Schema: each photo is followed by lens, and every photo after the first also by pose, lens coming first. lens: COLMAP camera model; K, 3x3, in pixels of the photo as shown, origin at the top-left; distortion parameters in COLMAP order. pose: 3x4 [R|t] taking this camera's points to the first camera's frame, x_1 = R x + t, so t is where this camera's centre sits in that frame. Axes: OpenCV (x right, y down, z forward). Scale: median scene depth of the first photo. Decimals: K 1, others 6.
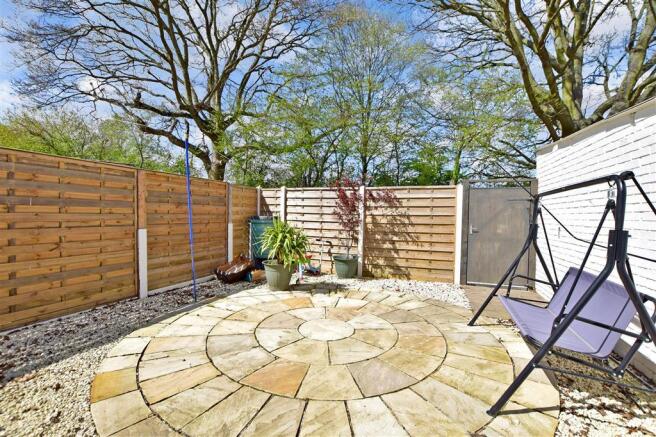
lens RADIAL K [[292.1, 0, 326.6], [0, 292.1, 220.0], [0, 0, 1]] dist [-0.016077, -0.000533]
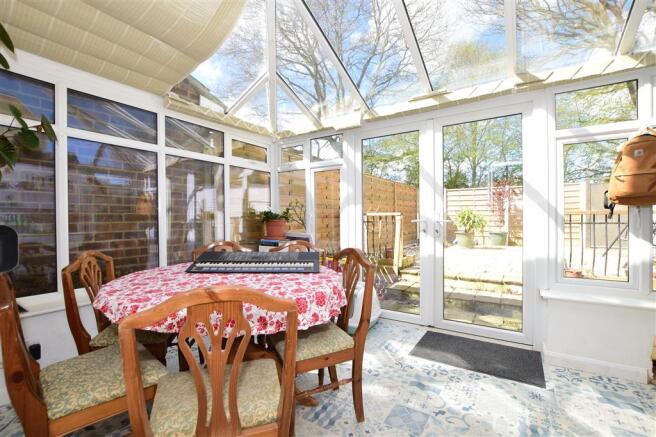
lens RADIAL K [[292.1, 0, 313.2], [0, 292.1, 221.8], [0, 0, 1]] dist [-0.016077, -0.000533]
pose [[0.970385, -0.017807, -0.240906, -0.736179], [0.016751, 0.999839, -0.006433, 0.092921], [0.240982, 0.002207, 0.970527, -1.033998]]
